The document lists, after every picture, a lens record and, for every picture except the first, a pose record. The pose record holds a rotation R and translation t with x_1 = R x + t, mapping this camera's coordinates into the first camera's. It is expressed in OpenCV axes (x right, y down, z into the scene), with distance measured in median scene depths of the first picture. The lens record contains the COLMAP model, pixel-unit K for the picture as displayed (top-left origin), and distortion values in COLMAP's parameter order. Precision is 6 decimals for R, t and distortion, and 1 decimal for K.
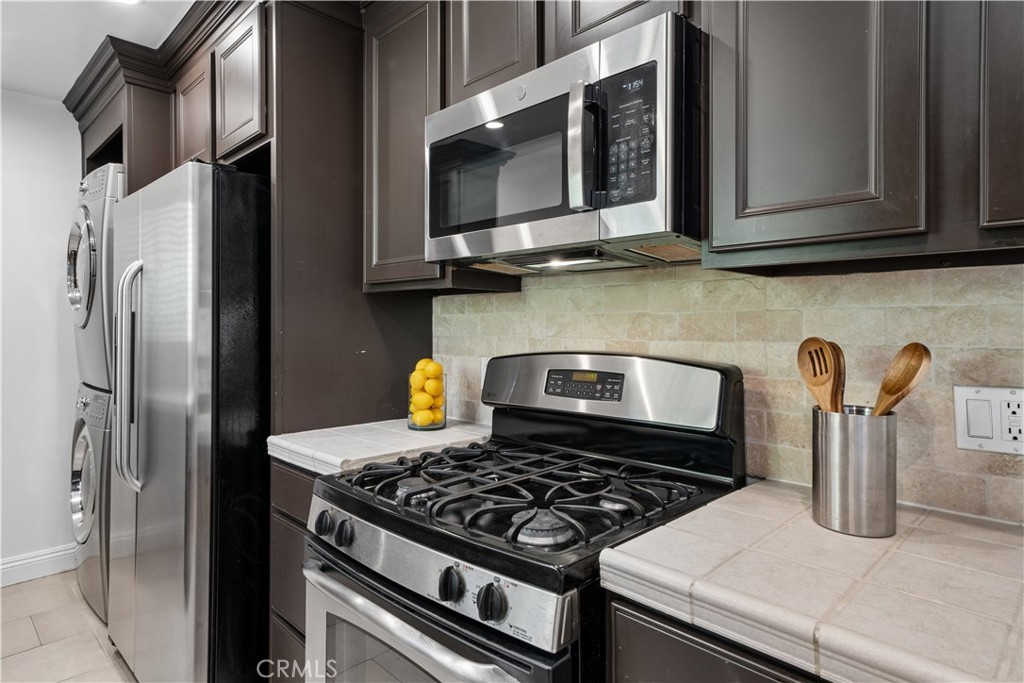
lens RADIAL K [[574.9, 0, 512.8], [0, 574.9, 321.0], [0, 0, 1]] dist [0.020676, 0.000701]
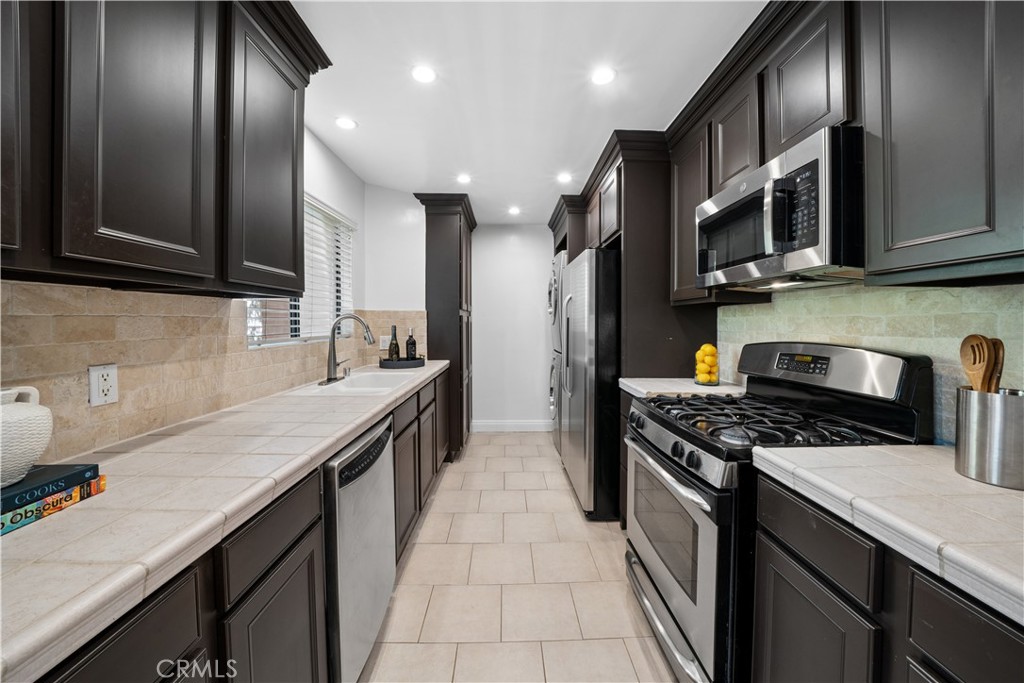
lens RADIAL K [[360.5, 0, 515.6], [0, 360.5, 326.0], [0, 0, 1]] dist [-0.000101, -0.005706]
pose [[0.721695, 0.008945, -0.692153, 0.231512], [-0.000283, 0.999920, 0.012627, -0.000228], [0.692211, -0.008917, 0.721640, -0.205972]]
